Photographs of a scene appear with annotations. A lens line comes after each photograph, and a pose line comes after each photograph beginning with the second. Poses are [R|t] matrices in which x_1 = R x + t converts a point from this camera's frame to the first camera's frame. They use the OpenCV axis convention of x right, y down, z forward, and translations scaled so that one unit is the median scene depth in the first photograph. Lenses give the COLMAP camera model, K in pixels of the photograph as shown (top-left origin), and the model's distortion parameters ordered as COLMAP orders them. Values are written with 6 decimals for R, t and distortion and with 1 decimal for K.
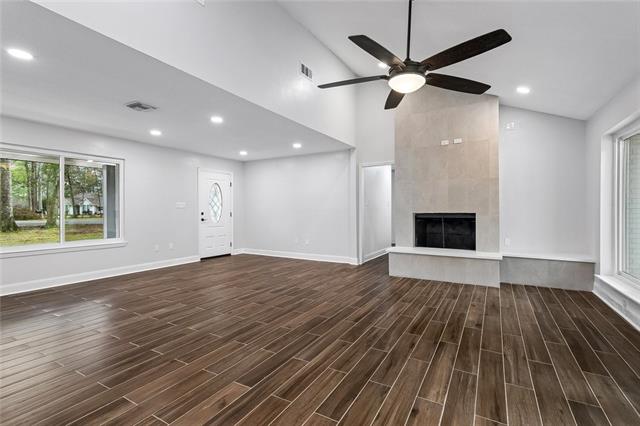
lens RADIAL K [[304.2, 0, 315.7], [0, 304.2, 211.0], [0, 0, 1]] dist [0.012628, 0.000312]
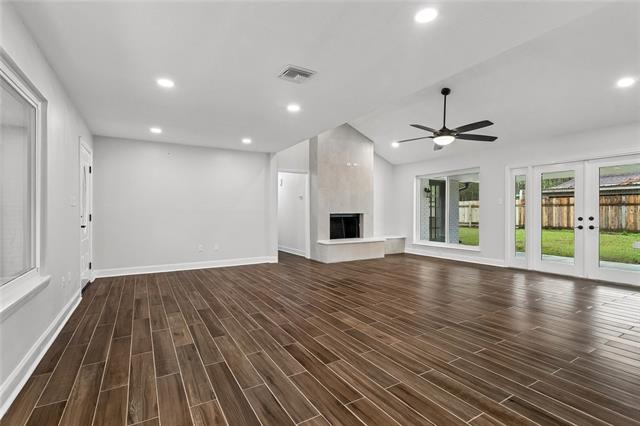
lens RADIAL K [[304.2, 0, 315.7], [0, 304.2, 211.0], [0, 0, 1]] dist [0.012628, 0.000312]
pose [[0.499222, 0.005600, 0.866456, -0.923100], [0.005357, 0.999940, -0.009549, 0.008941], [-0.866458, 0.009409, 0.499162, 0.438453]]
